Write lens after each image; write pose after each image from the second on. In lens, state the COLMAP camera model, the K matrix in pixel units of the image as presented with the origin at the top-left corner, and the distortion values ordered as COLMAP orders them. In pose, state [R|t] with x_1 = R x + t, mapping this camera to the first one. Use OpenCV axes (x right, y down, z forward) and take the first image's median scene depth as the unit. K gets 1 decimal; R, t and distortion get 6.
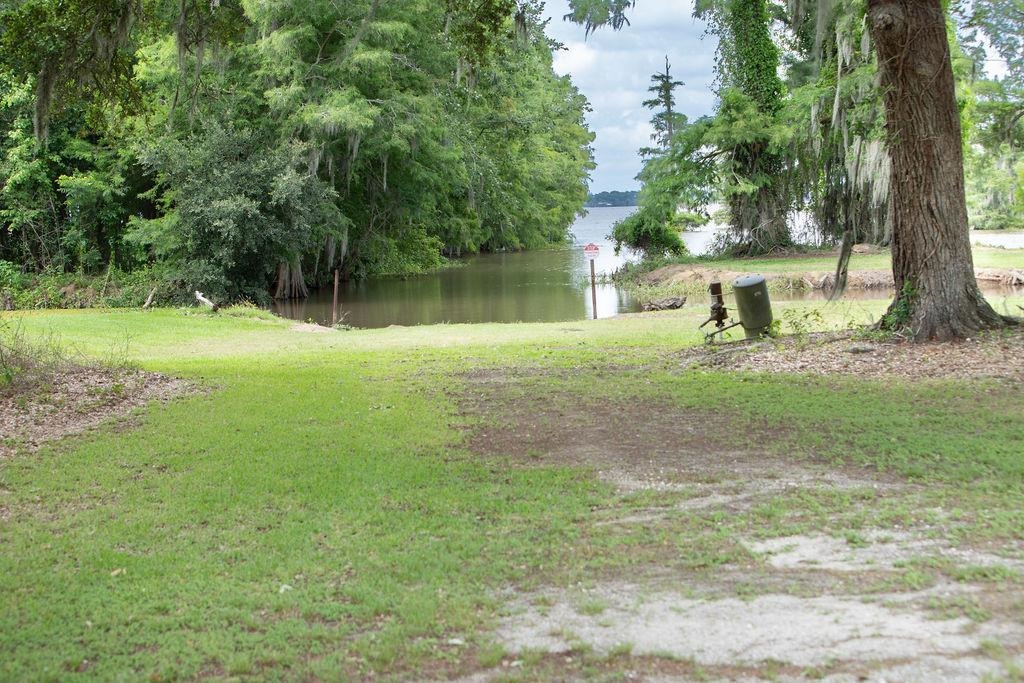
lens RADIAL K [[2140.8, 0, 512.1], [0, 2140.8, 340.7], [0, 0, 1]] dist [-0.042509, 0.000000]
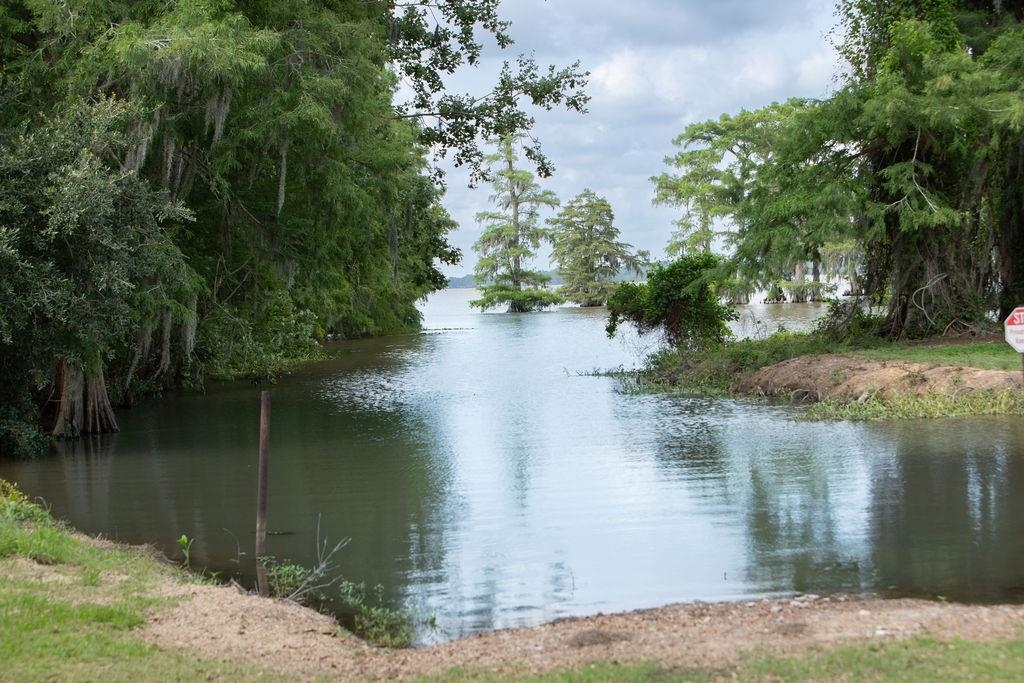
lens RADIAL K [[2140.8, 0, 511.3], [0, 2140.8, 341.6], [0, 0, 1]] dist [-0.042509, 0.000000]
pose [[0.993902, -0.011708, 0.109642, -0.062142], [0.015968, 0.999148, -0.038065, -0.022081], [-0.109103, 0.039584, 0.993242, 0.520889]]
